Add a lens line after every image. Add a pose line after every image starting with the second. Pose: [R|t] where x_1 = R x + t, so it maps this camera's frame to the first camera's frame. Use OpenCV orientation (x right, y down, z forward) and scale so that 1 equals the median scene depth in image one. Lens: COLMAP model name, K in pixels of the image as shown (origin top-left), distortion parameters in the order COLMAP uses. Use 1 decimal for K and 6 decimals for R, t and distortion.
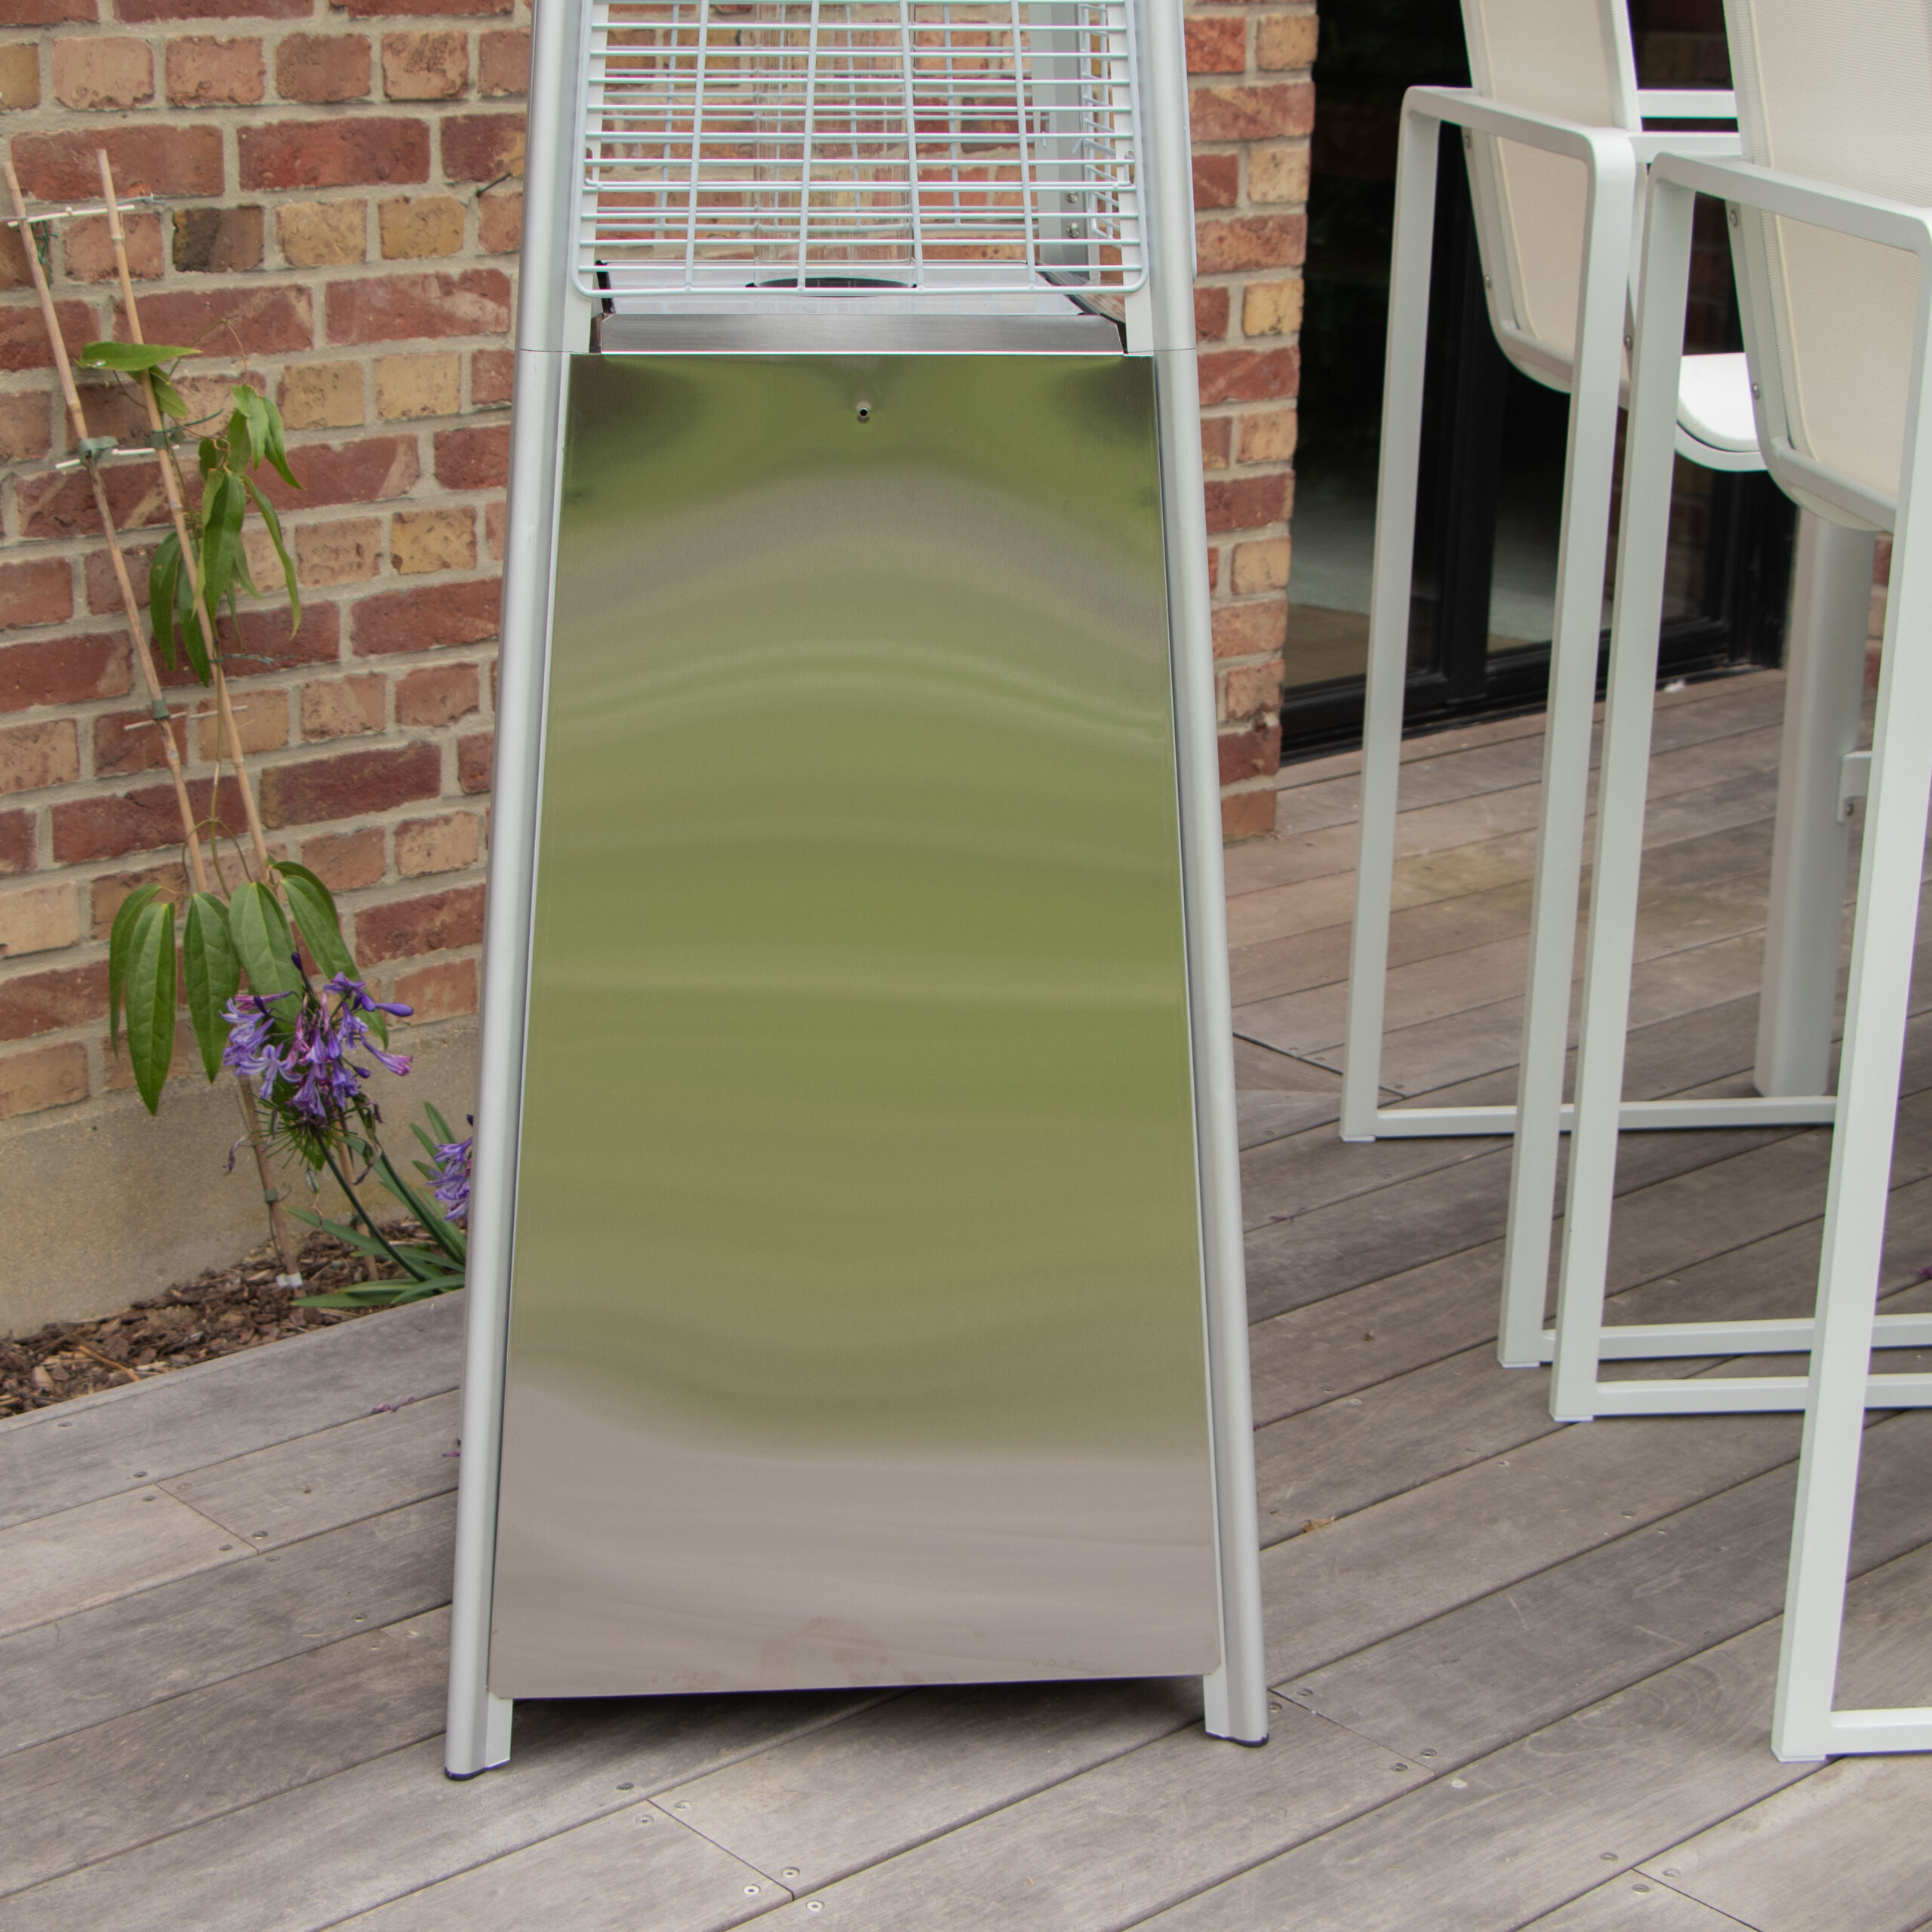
lens RADIAL K [[3513.1, 0, 966.7], [0, 3513.1, 971.9], [0, 0, 1]] dist [-0.032095, 0.000000]
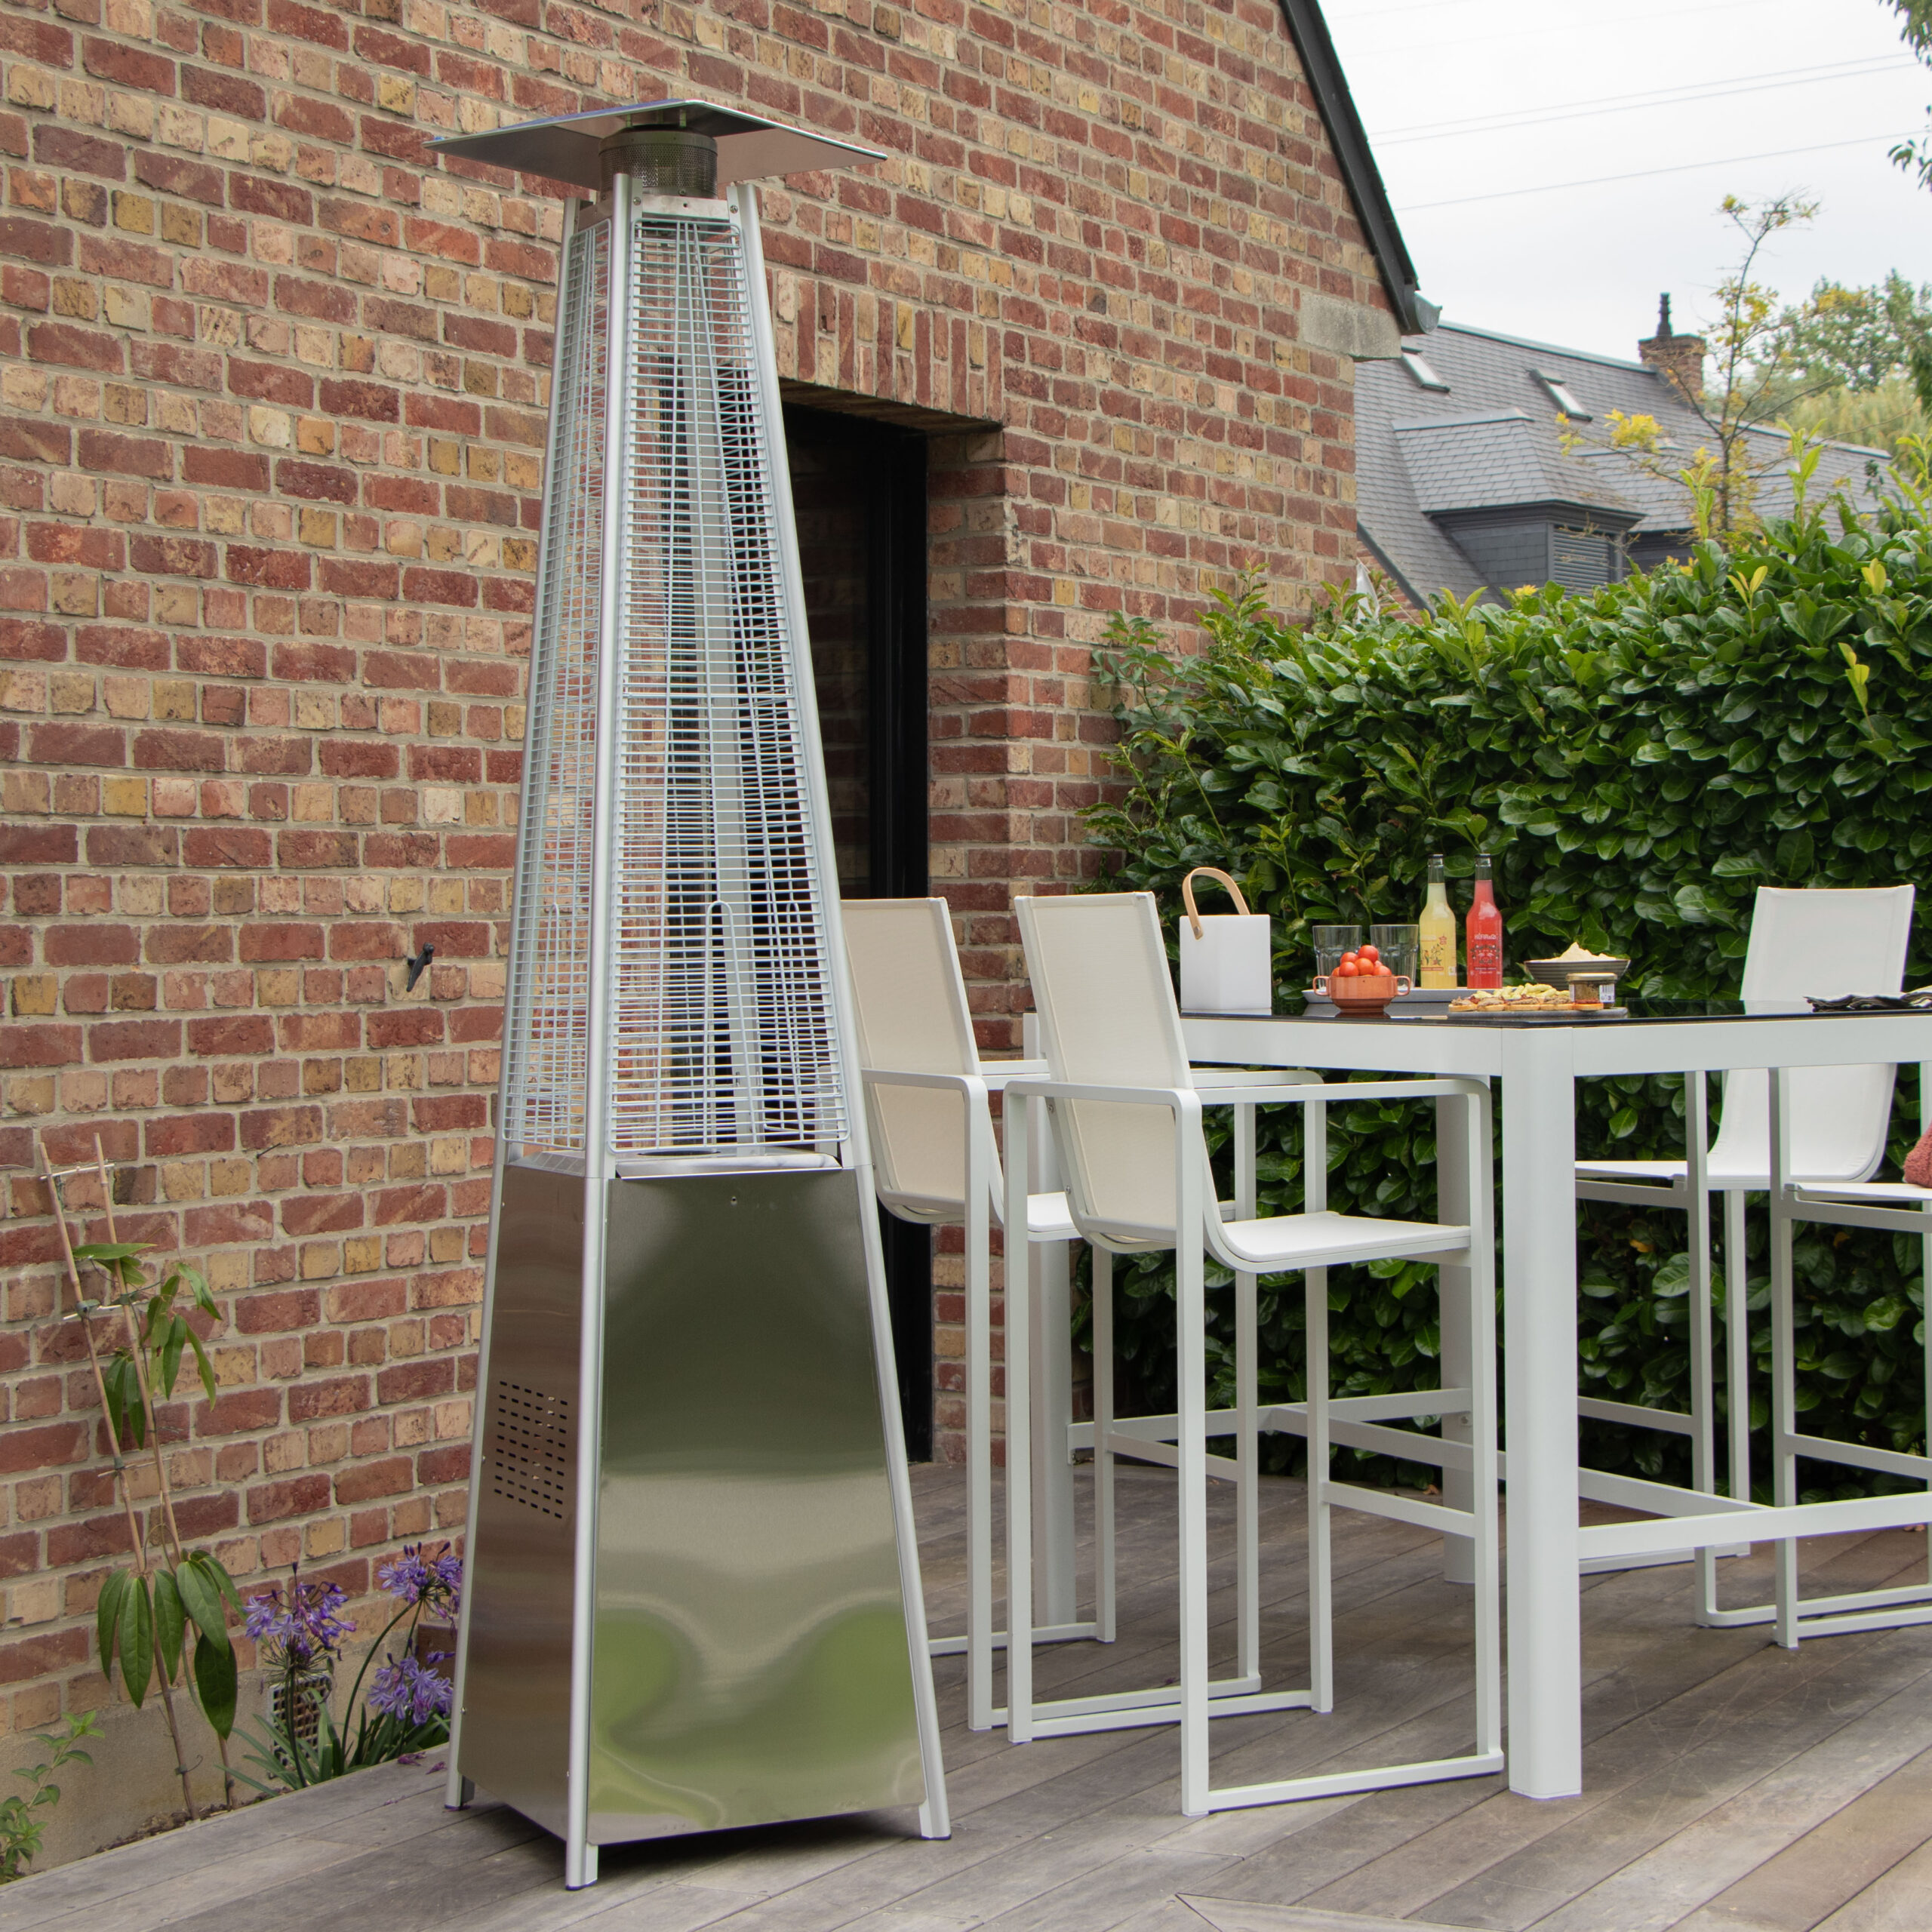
lens RADIAL K [[3513.1, 0, 964.5], [0, 3513.1, 965.3], [0, 0, 1]] dist [-0.032095, 0.000000]
pose [[0.947203, -0.033553, 0.318874, -0.368342], [0.125476, 0.953985, -0.272340, 0.199566], [-0.295063, 0.297972, 0.907827, -0.682561]]
